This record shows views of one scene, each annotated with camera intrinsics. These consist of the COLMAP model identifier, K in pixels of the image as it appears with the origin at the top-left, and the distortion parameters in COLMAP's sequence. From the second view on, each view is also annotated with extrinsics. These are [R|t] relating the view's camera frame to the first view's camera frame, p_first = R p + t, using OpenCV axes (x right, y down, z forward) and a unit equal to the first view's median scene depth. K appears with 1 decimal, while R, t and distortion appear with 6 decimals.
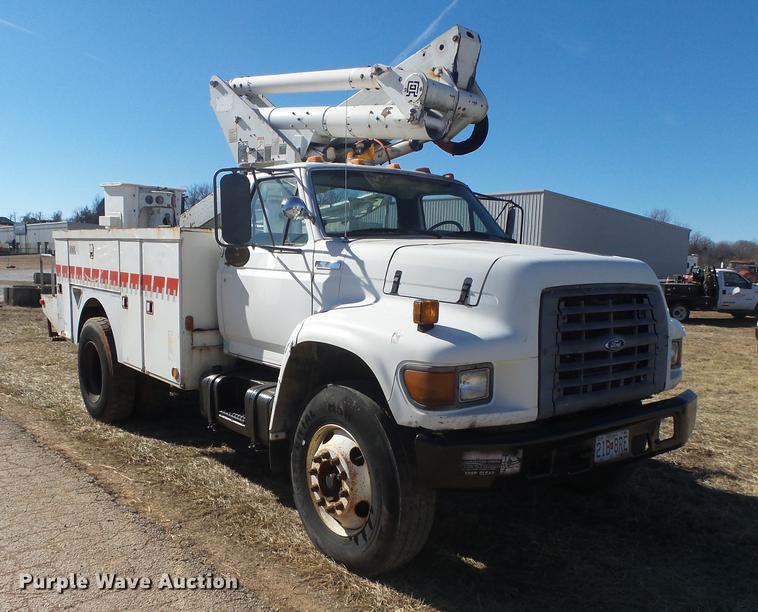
lens RADIAL K [[675.5, 0, 390.2], [0, 675.5, 336.1], [0, 0, 1]] dist [-0.004544, -0.002935]
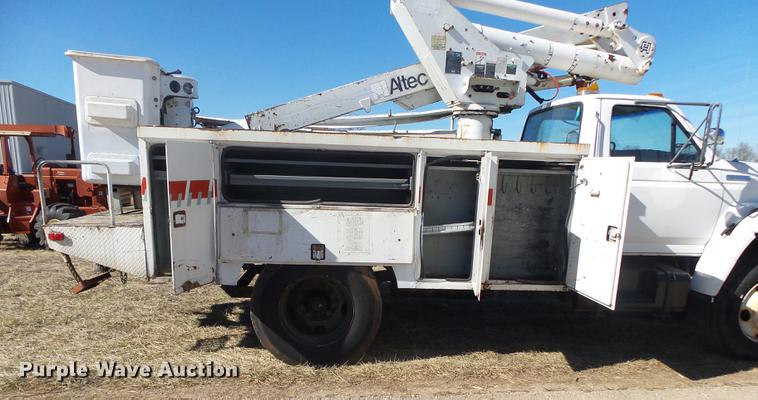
lens RADIAL K [[526.5, 0, 375.9], [0, 526.5, 278.1], [0, 0, 1]] dist [0.003027, 0.001008]
pose [[0.596902, -0.177738, 0.782379, -1.253869], [0.078750, 0.983423, 0.163330, -0.116122], [-0.798440, -0.035879, 0.601004, 0.771960]]
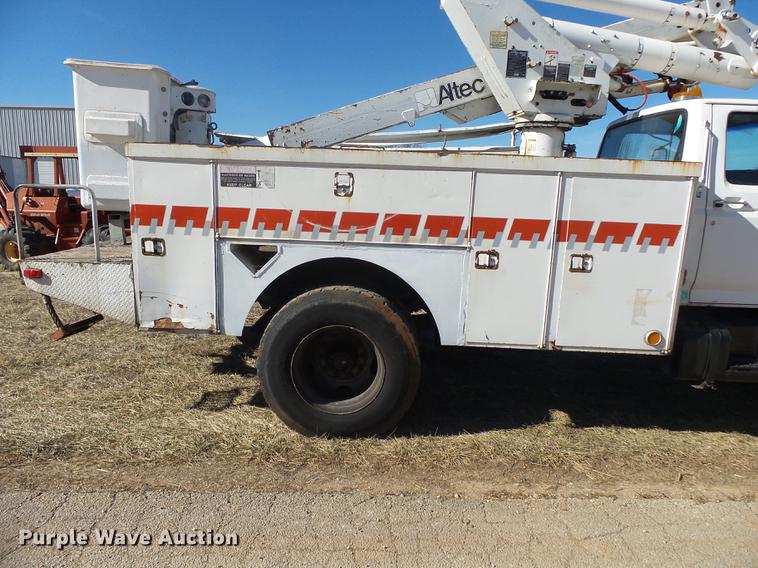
lens RADIAL K [[508.5, 0, 379.0], [0, 508.5, 278.1], [0, 0, 1]] dist [-0.008730, -0.002930]
pose [[0.678858, -0.141789, 0.720450, -1.058829], [0.072726, 0.989338, 0.126180, -0.130979], [-0.730659, -0.033263, 0.681932, 0.884611]]
